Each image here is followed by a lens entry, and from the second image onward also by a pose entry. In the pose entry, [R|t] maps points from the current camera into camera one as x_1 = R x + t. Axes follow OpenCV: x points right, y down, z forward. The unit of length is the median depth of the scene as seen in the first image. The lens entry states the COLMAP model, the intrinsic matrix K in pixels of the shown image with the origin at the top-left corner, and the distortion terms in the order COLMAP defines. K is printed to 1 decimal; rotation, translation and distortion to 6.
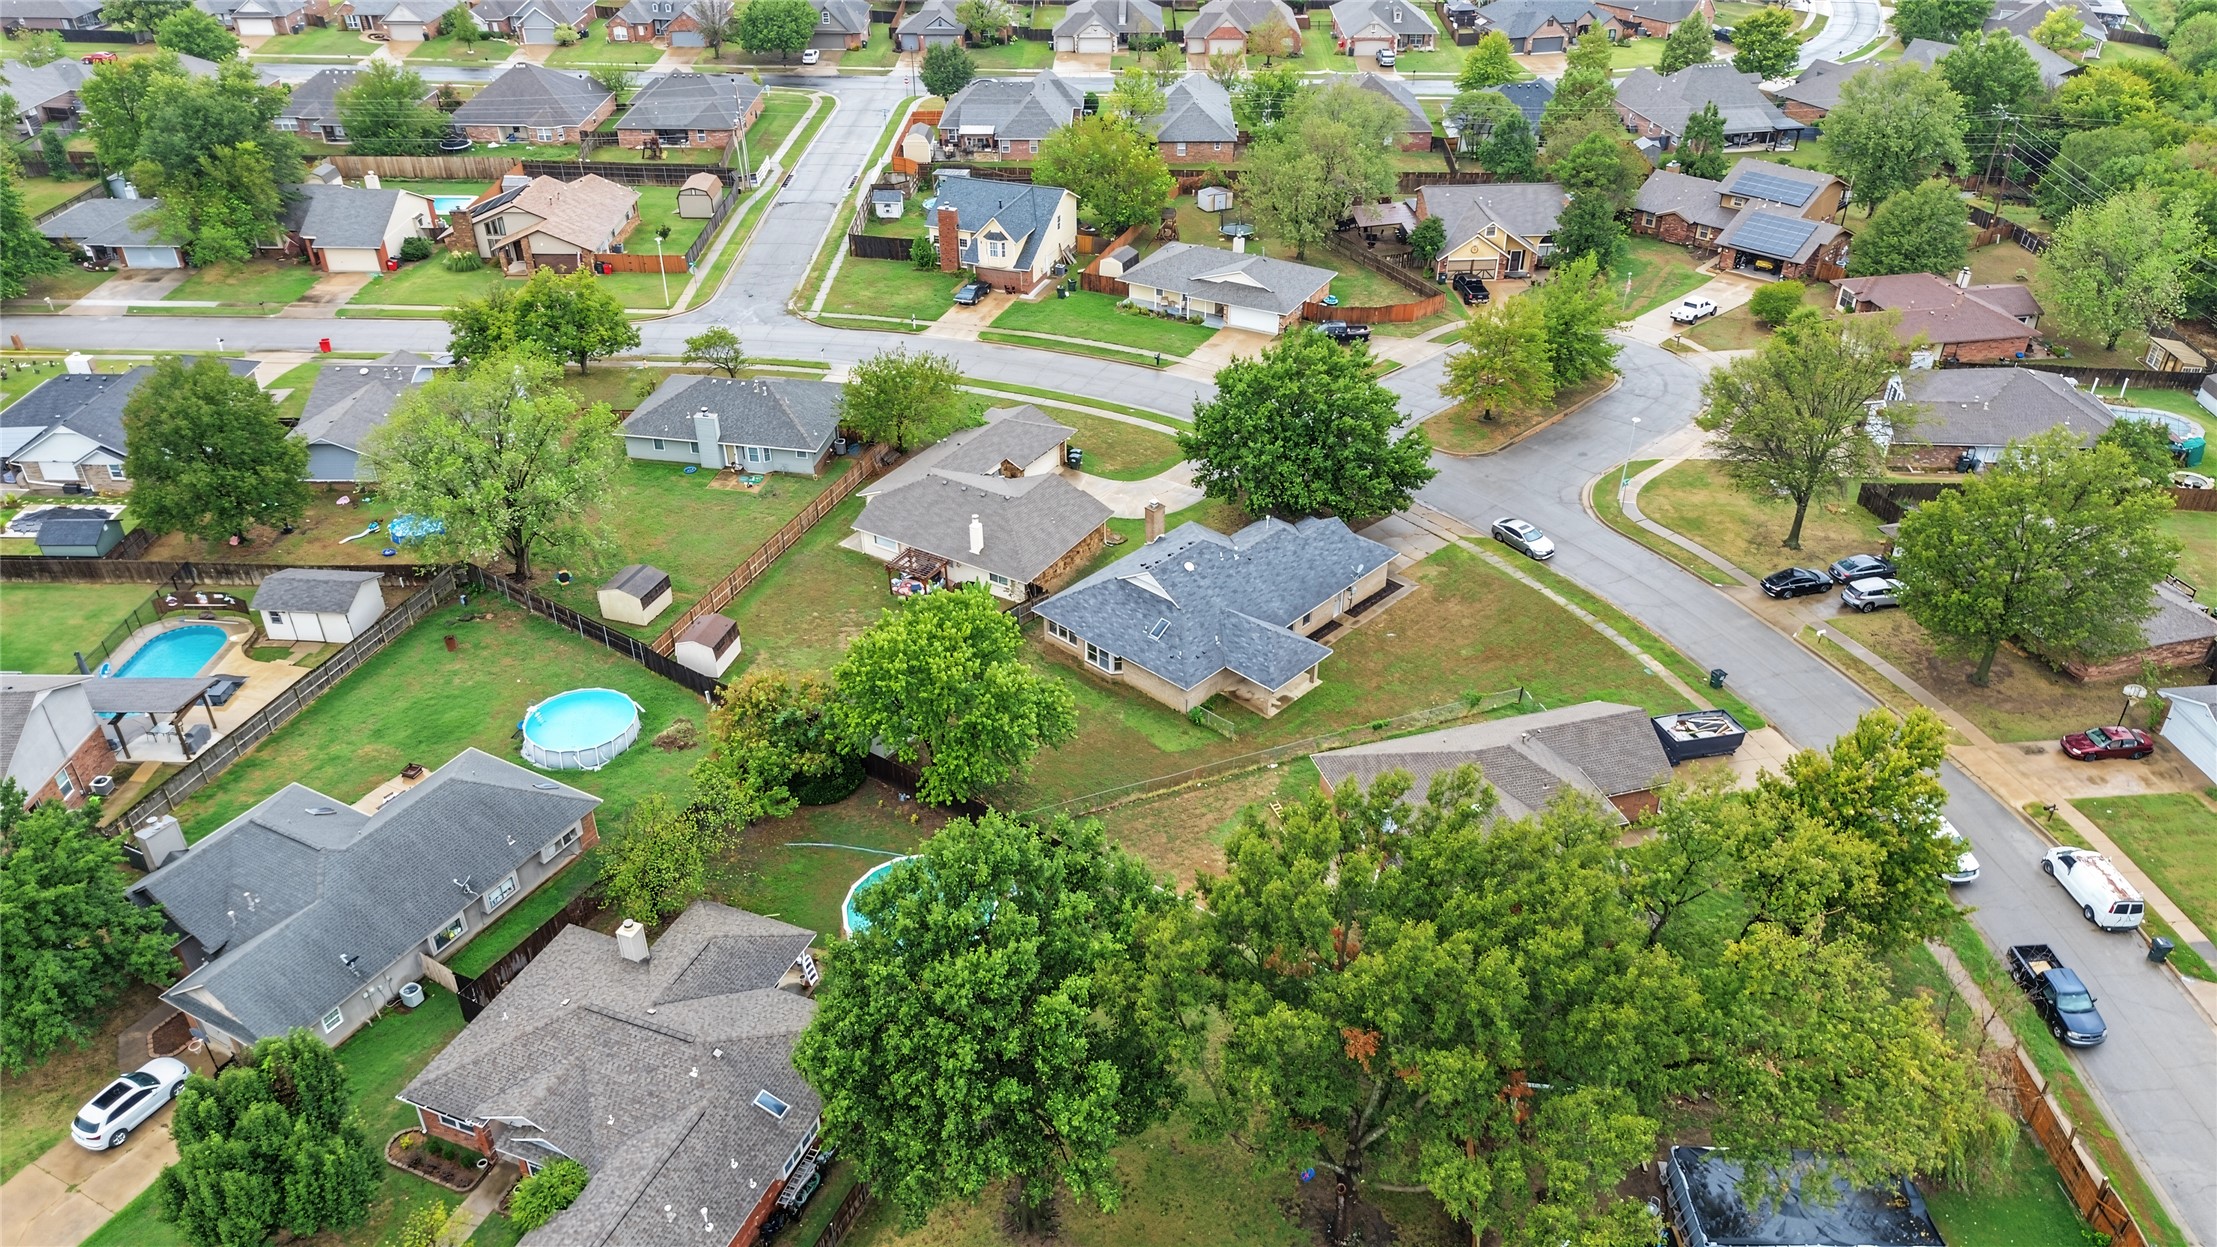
lens RADIAL K [[1571.4, 0, 1115.2], [0, 1571.4, 617.4], [0, 0, 1]] dist [0.067392, -0.065556]
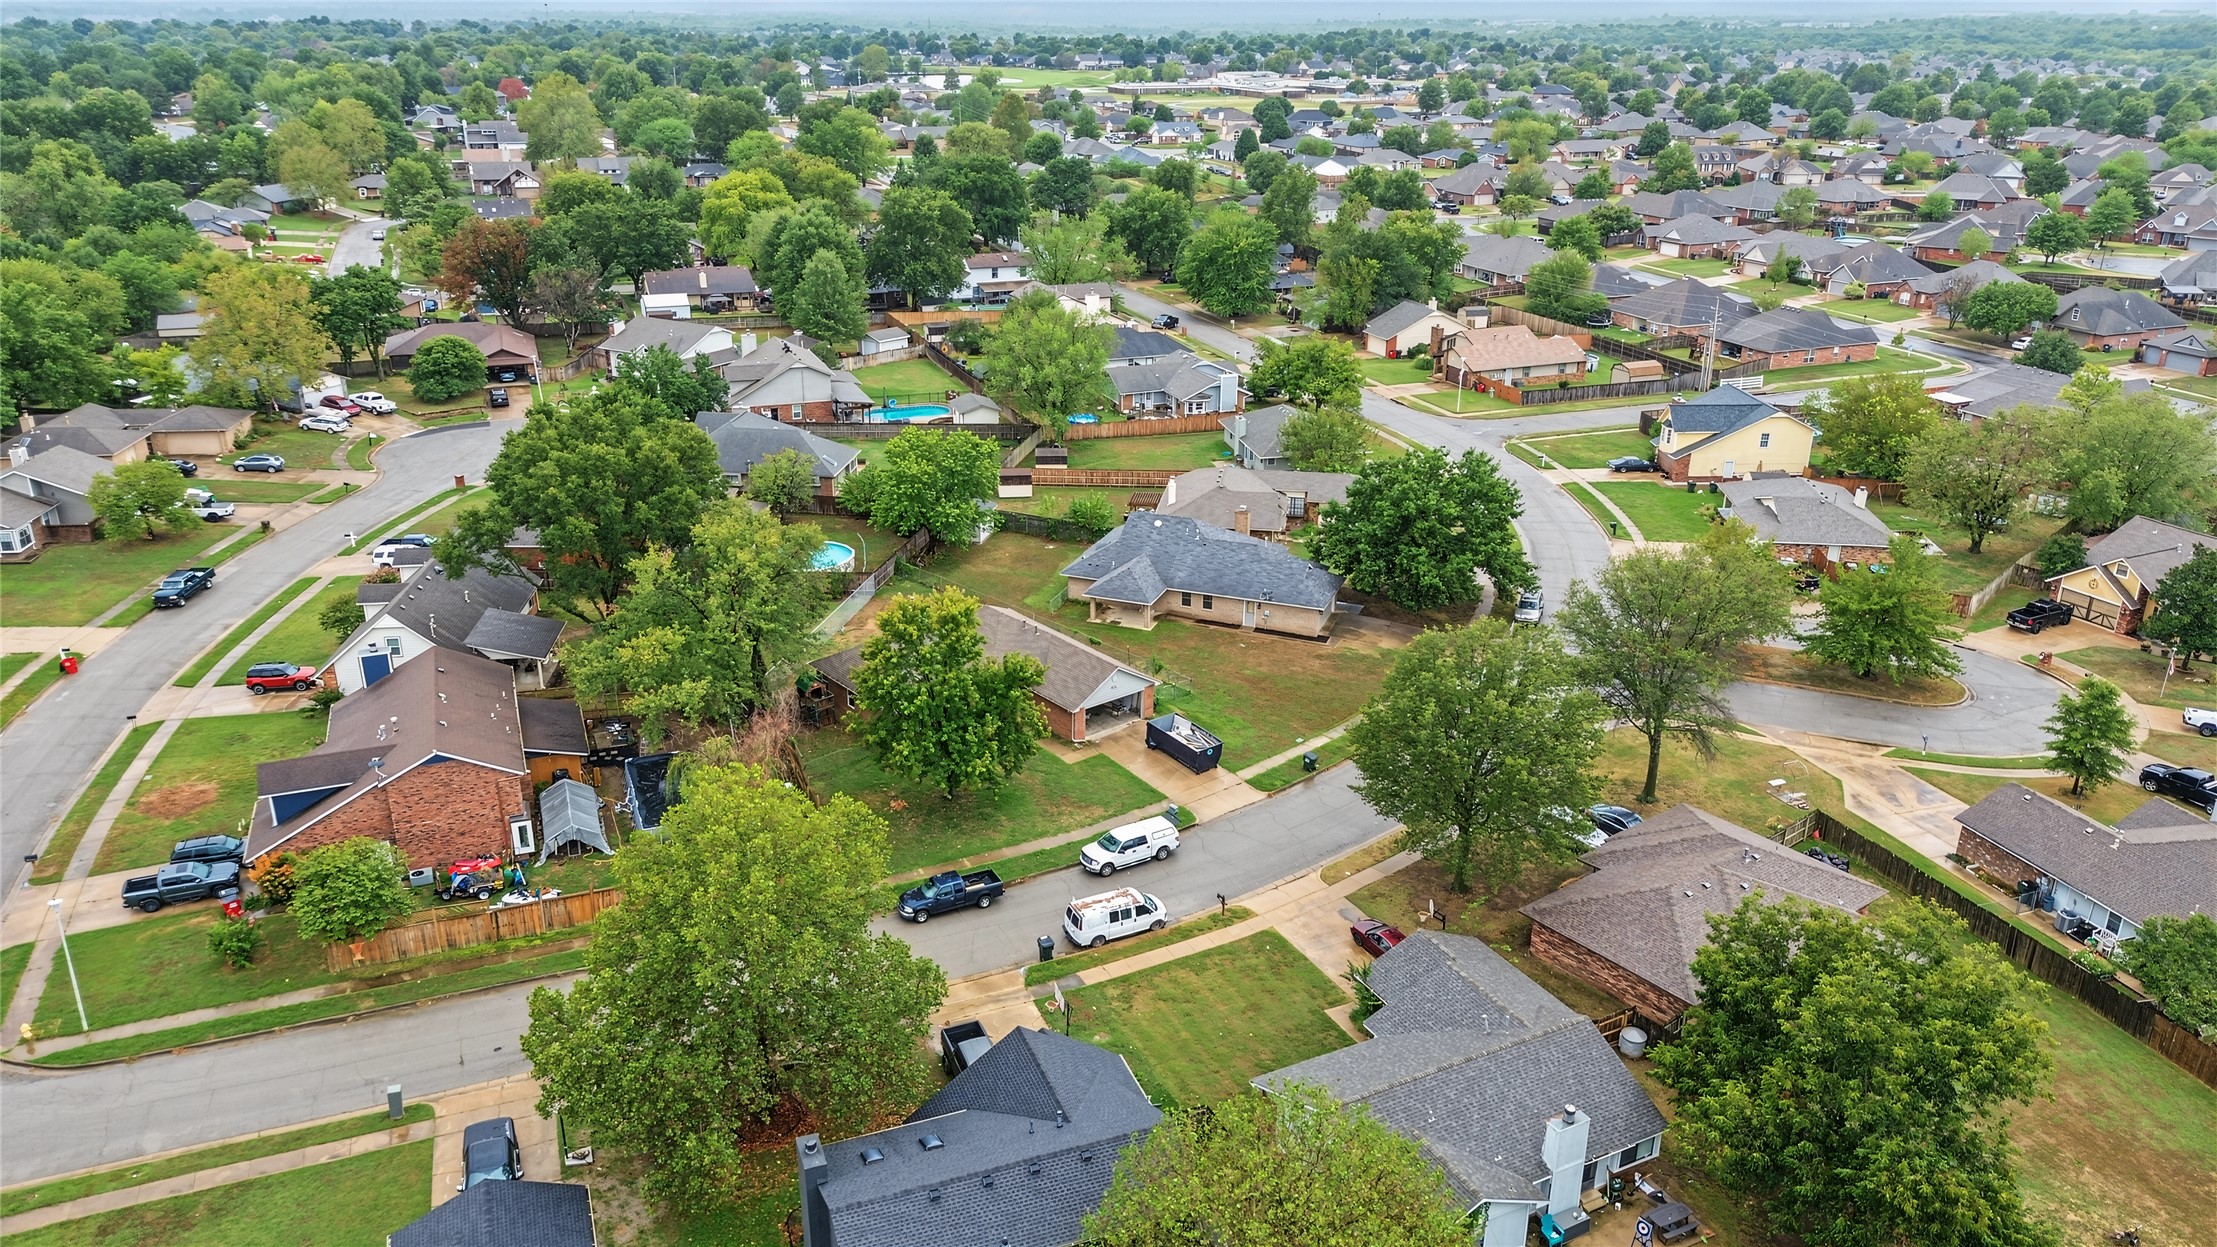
lens RADIAL K [[1571.4, 0, 1110.2], [0, 1571.4, 627.5], [0, 0, 1]] dist [0.067392, -0.065556]
pose [[0.374522, 0.342551, -0.861622, 0.791346], [-0.503231, 0.855581, 0.121409, -0.064308], [0.778776, 0.388124, 0.492816, 0.231868]]
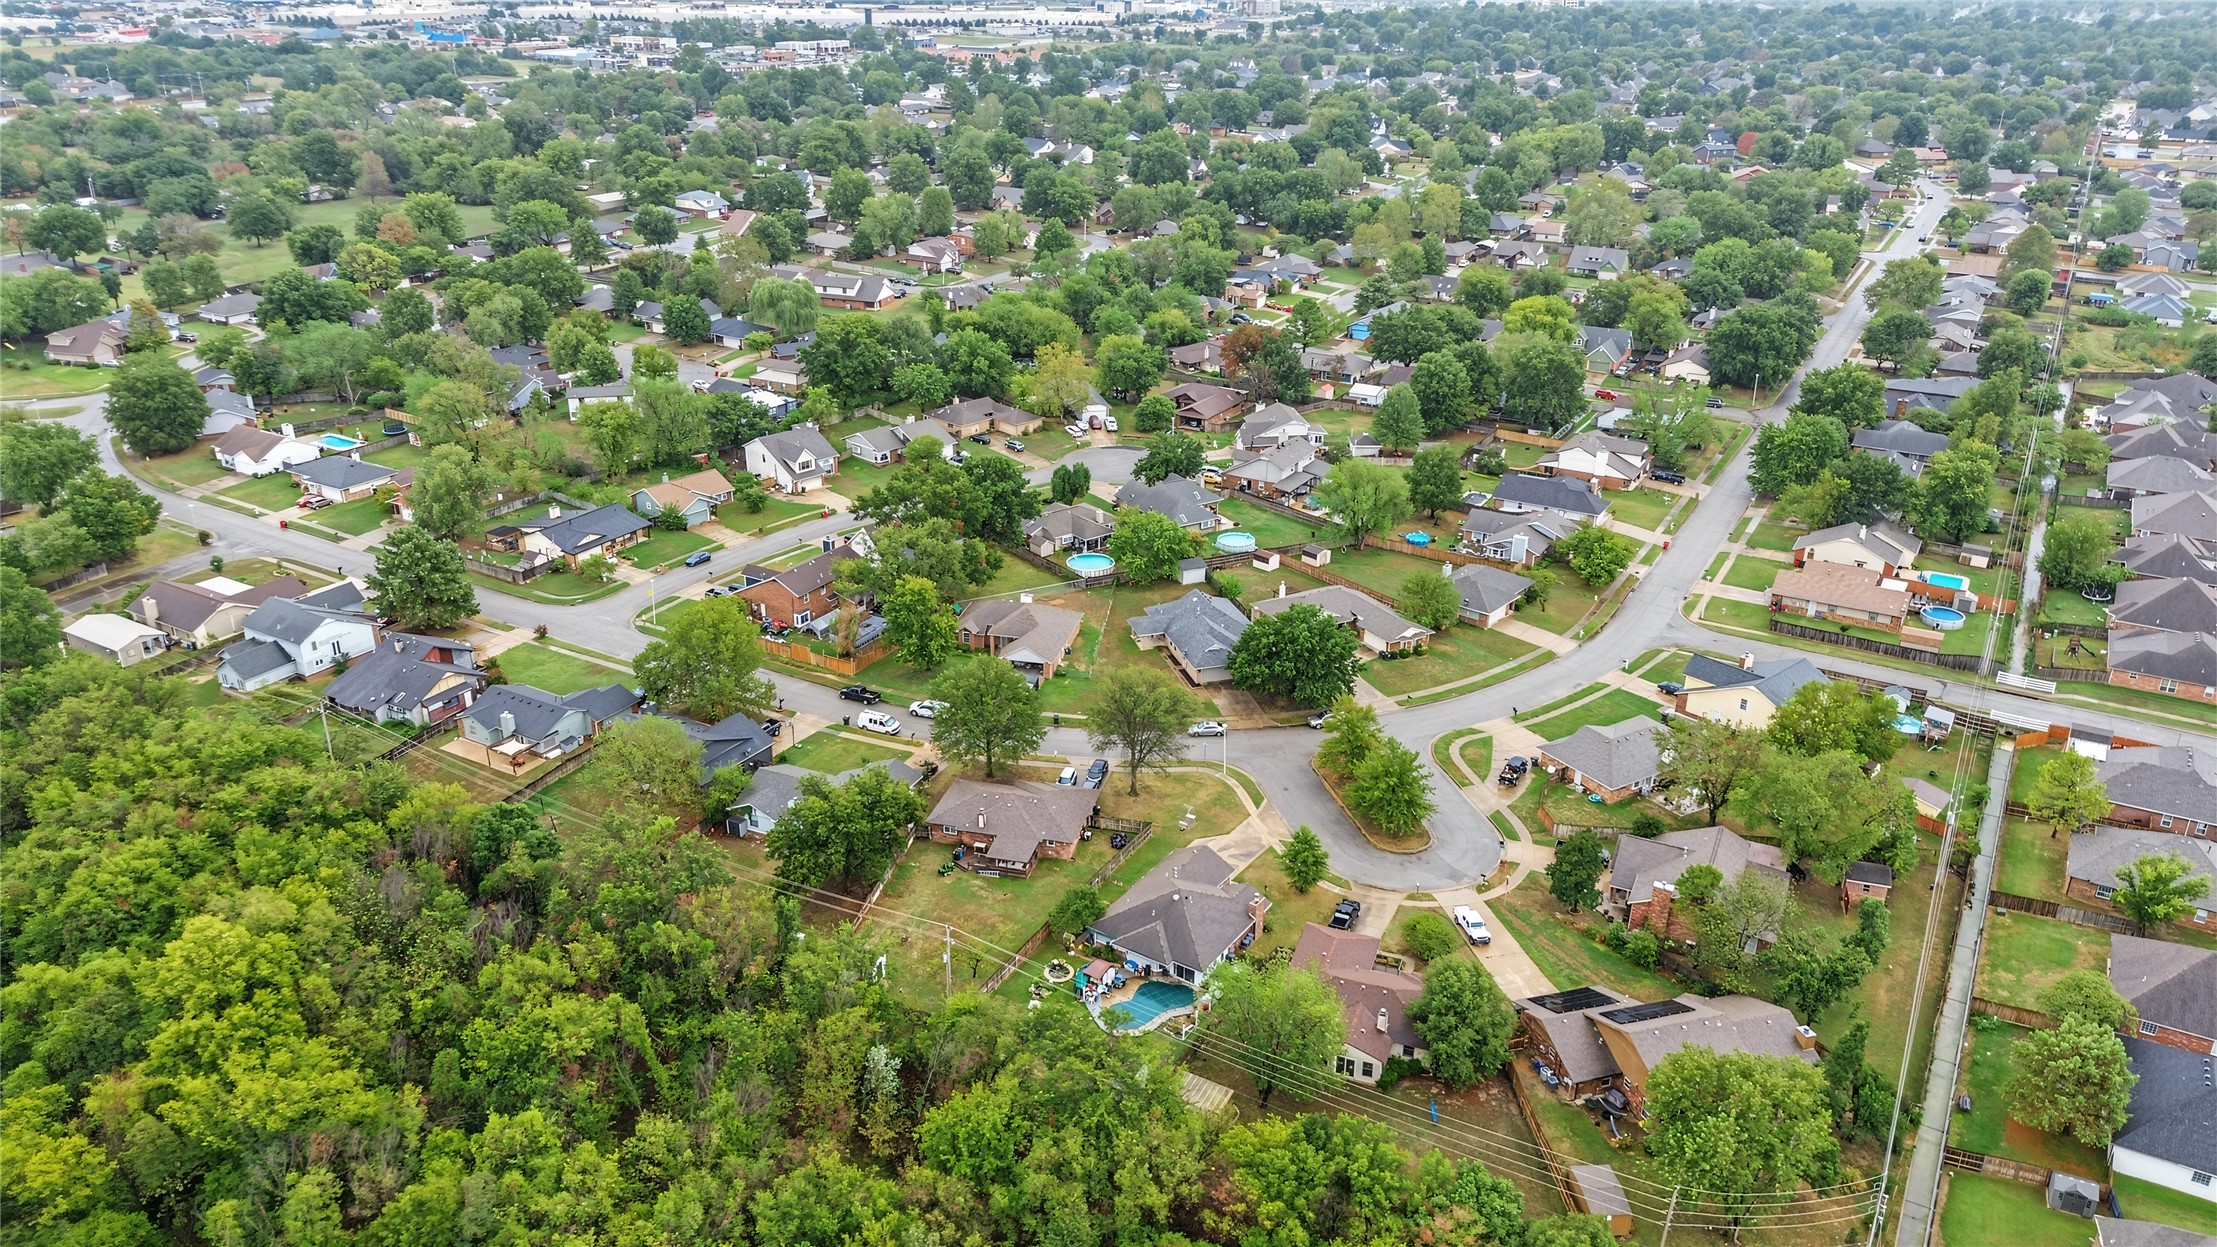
lens RADIAL K [[1571.4, 0, 1105.1], [0, 1571.4, 623.5], [0, 0, 1]] dist [0.067392, -0.065556]
pose [[-0.502867, 0.342117, -0.793776, 1.298355], [-0.469304, 0.663122, 0.583115, -0.856868], [0.725864, 0.665751, -0.172906, 0.875543]]
